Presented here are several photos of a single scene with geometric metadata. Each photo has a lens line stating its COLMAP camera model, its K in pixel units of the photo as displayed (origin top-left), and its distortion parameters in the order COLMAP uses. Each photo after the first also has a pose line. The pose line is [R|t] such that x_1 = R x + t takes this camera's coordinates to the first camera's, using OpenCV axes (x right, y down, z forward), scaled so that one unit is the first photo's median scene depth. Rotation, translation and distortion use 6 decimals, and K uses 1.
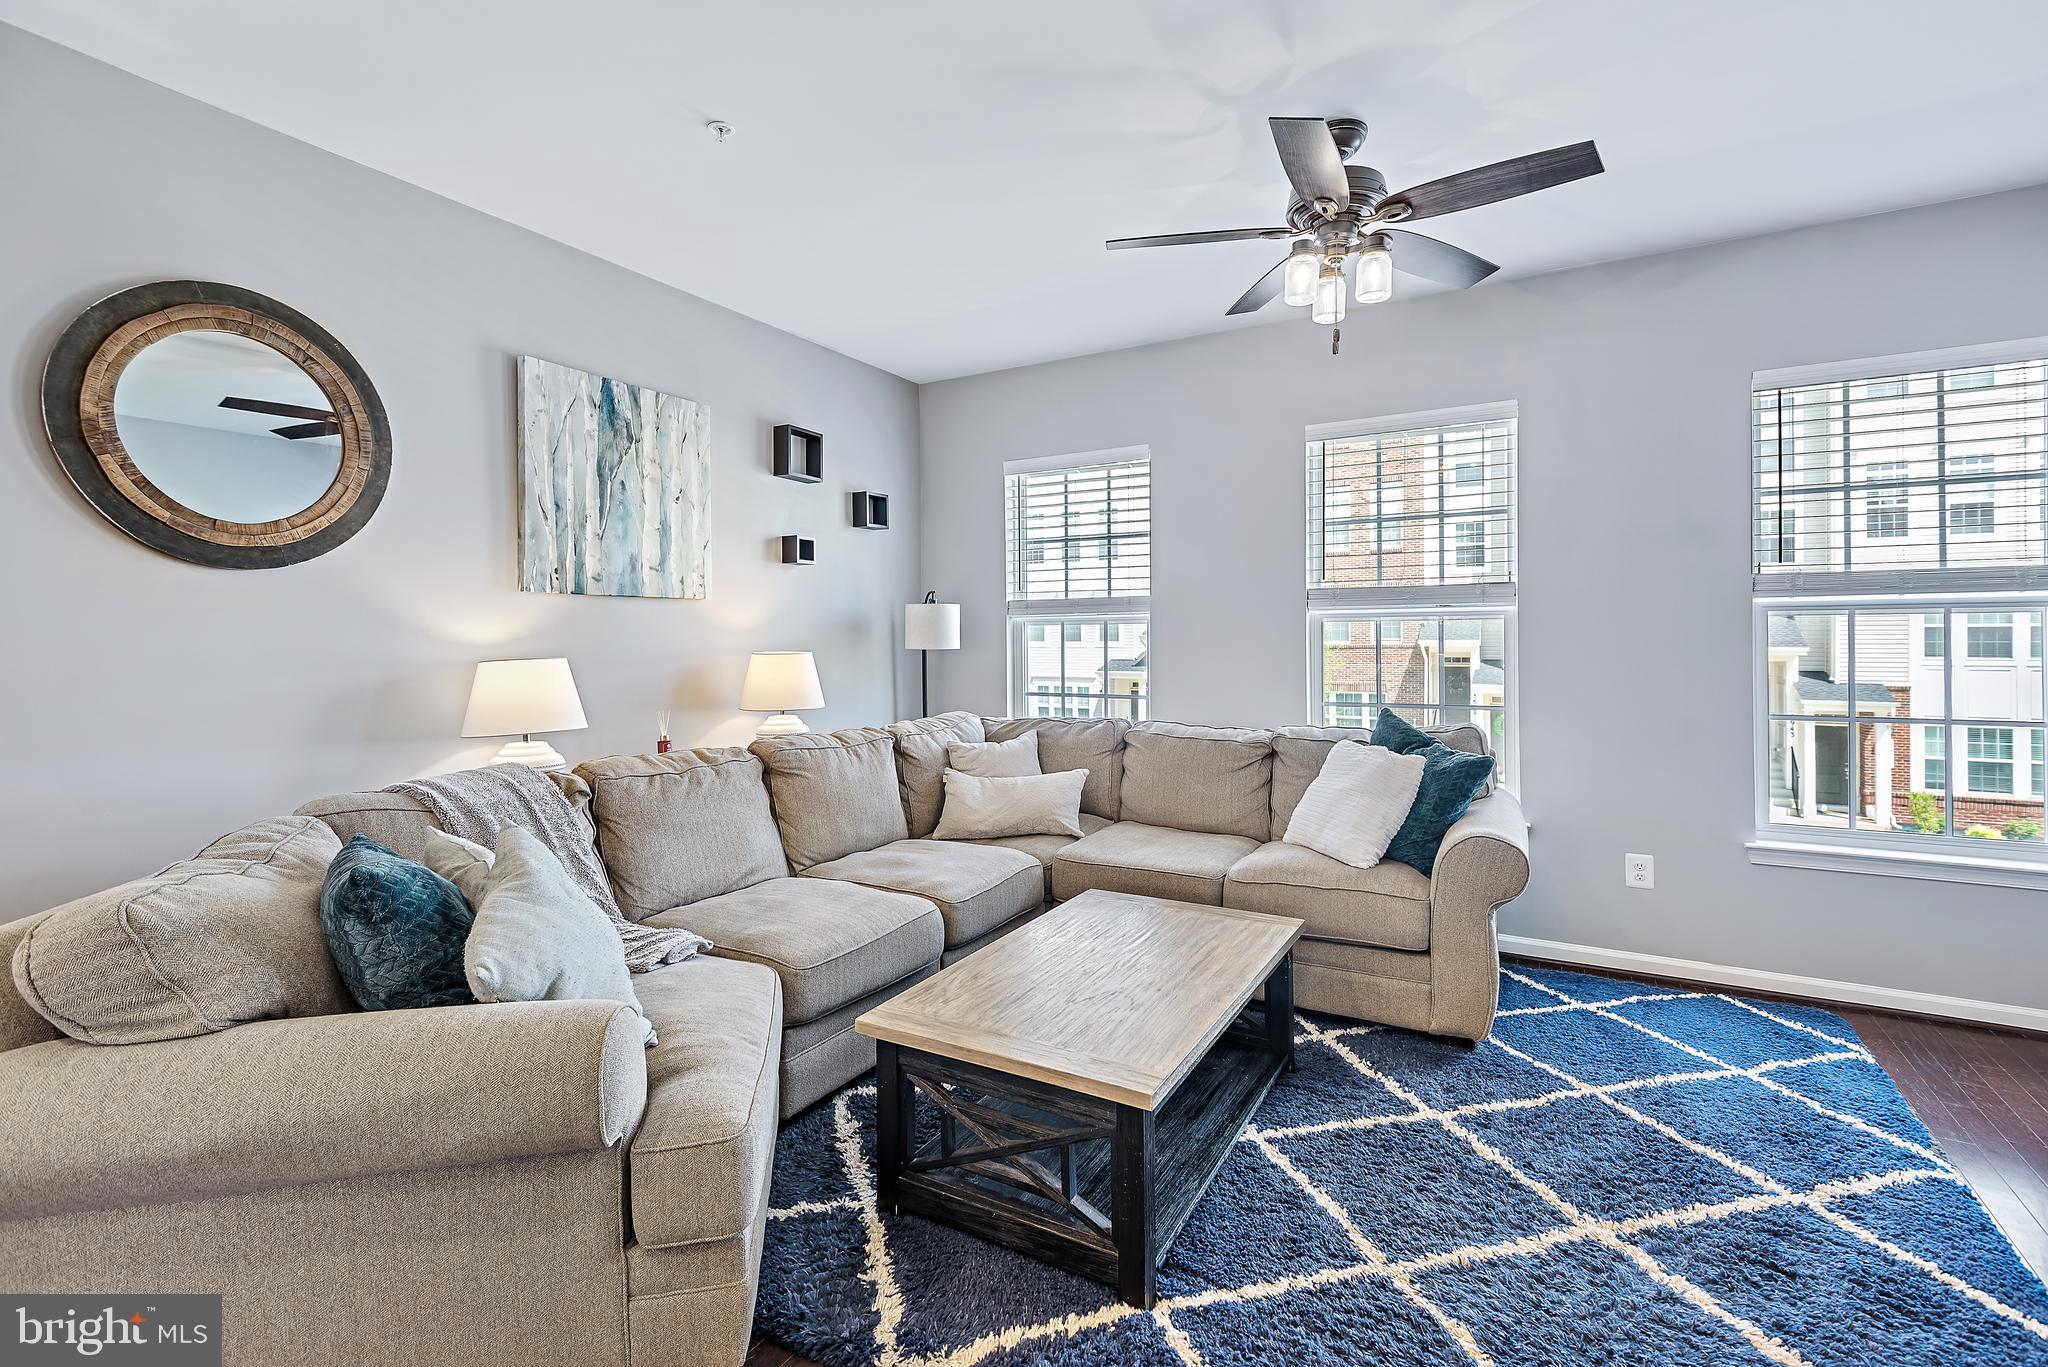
lens RADIAL K [[928.2, 0, 1011.6], [0, 928.2, 650.2], [0, 0, 1]] dist [0.025138, -0.014260]
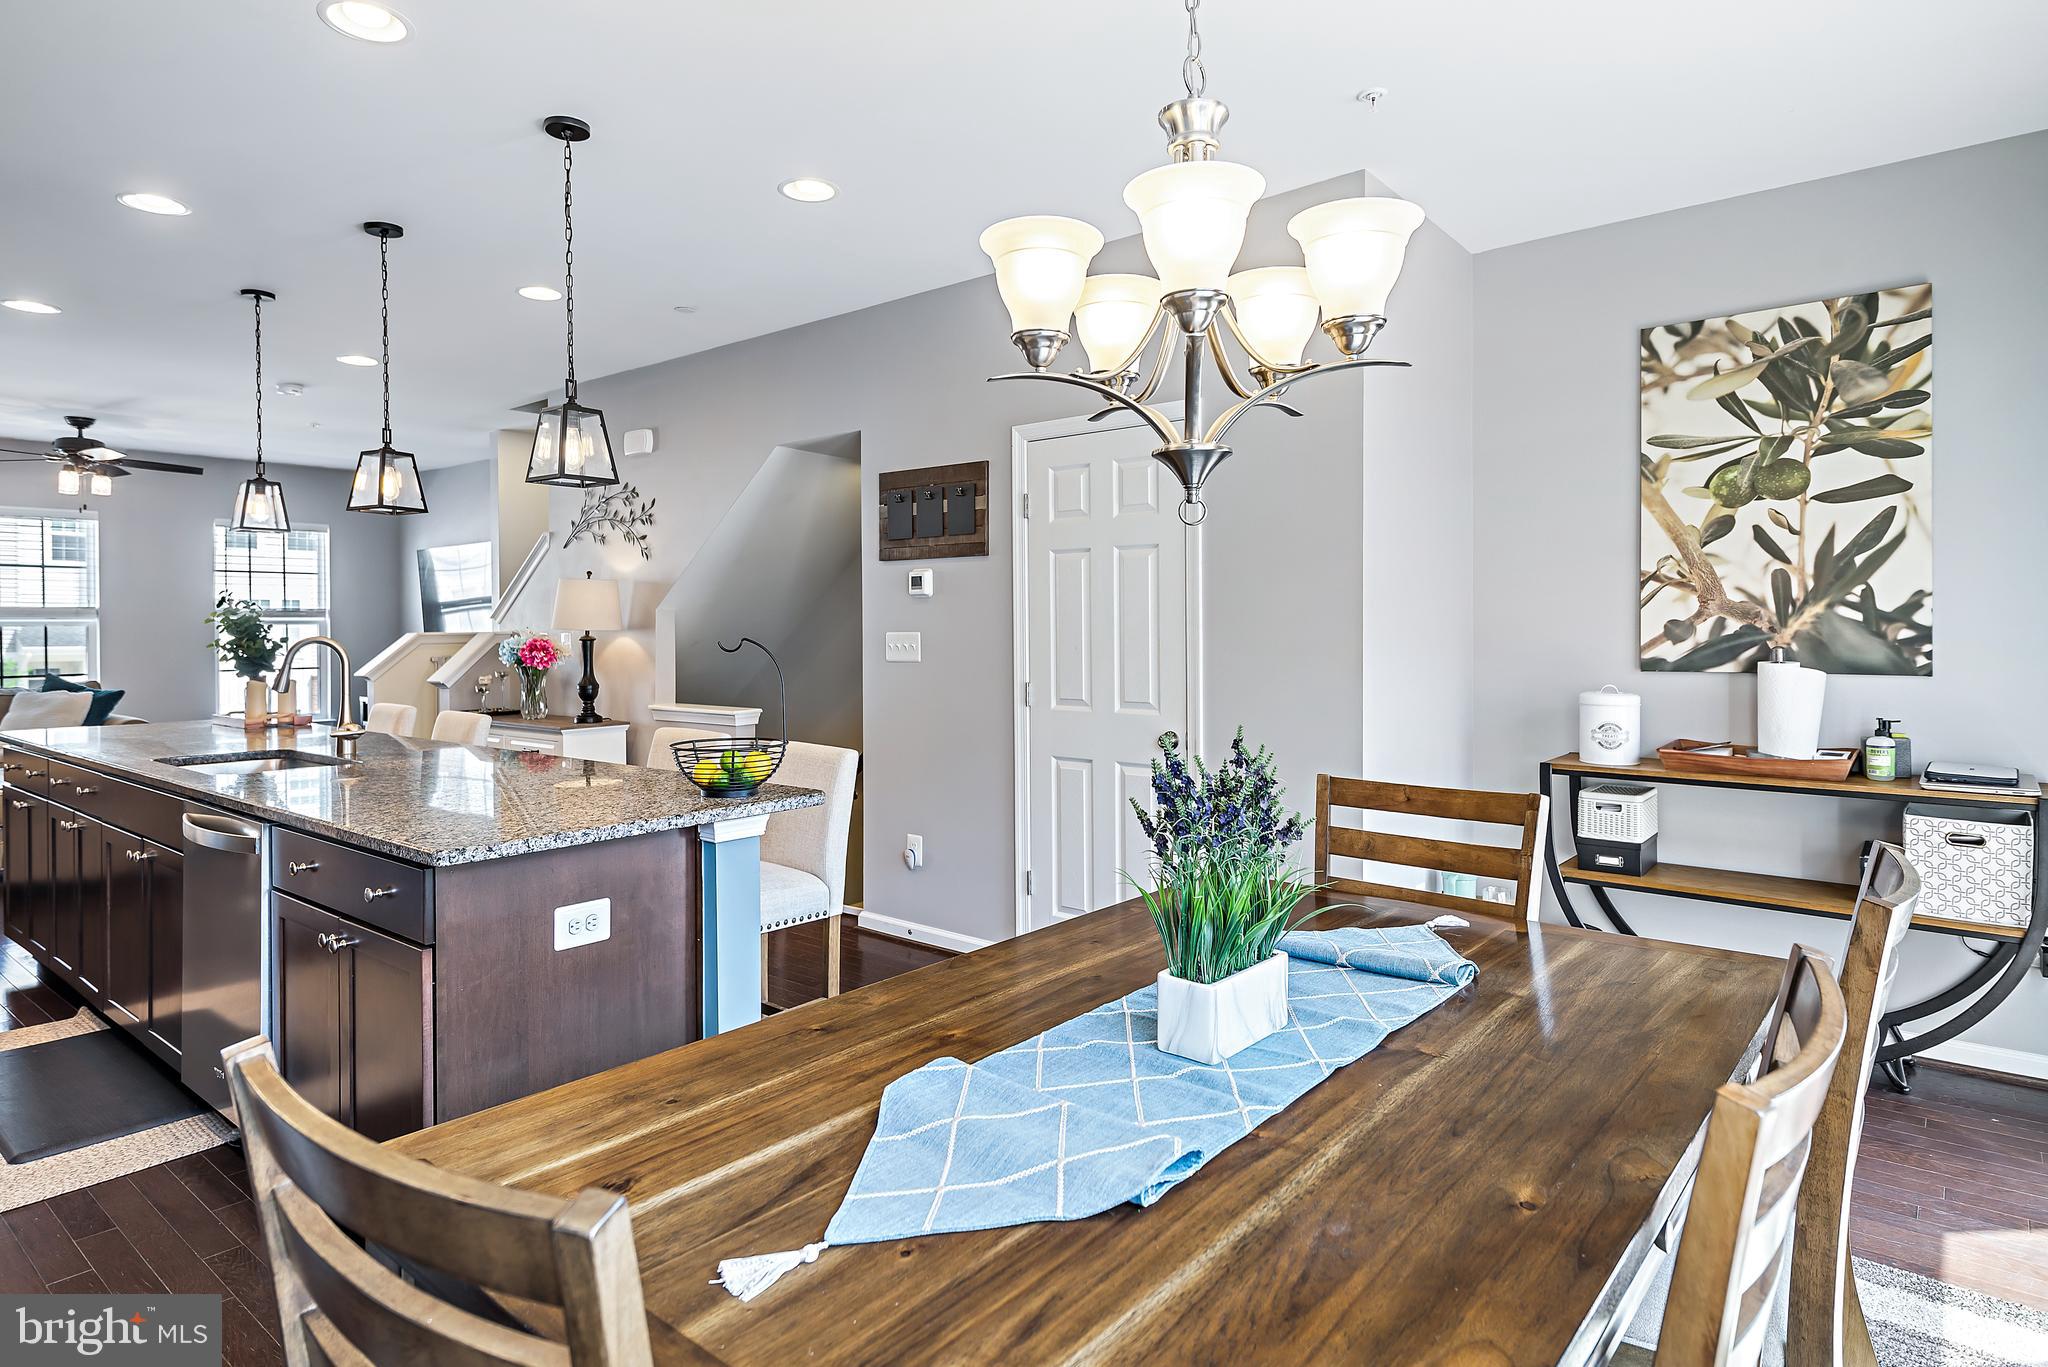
lens RADIAL K [[1125.4, 0, 1048.1], [0, 1125.4, 634.9], [0, 0, 1]] dist [-0.000656, -0.001654]
pose [[0.140780, -0.000408, 0.990041, -1.685551], [0.015648, 0.999876, -0.001813, 0.020485], [-0.989917, 0.015748, 0.140769, -1.441379]]
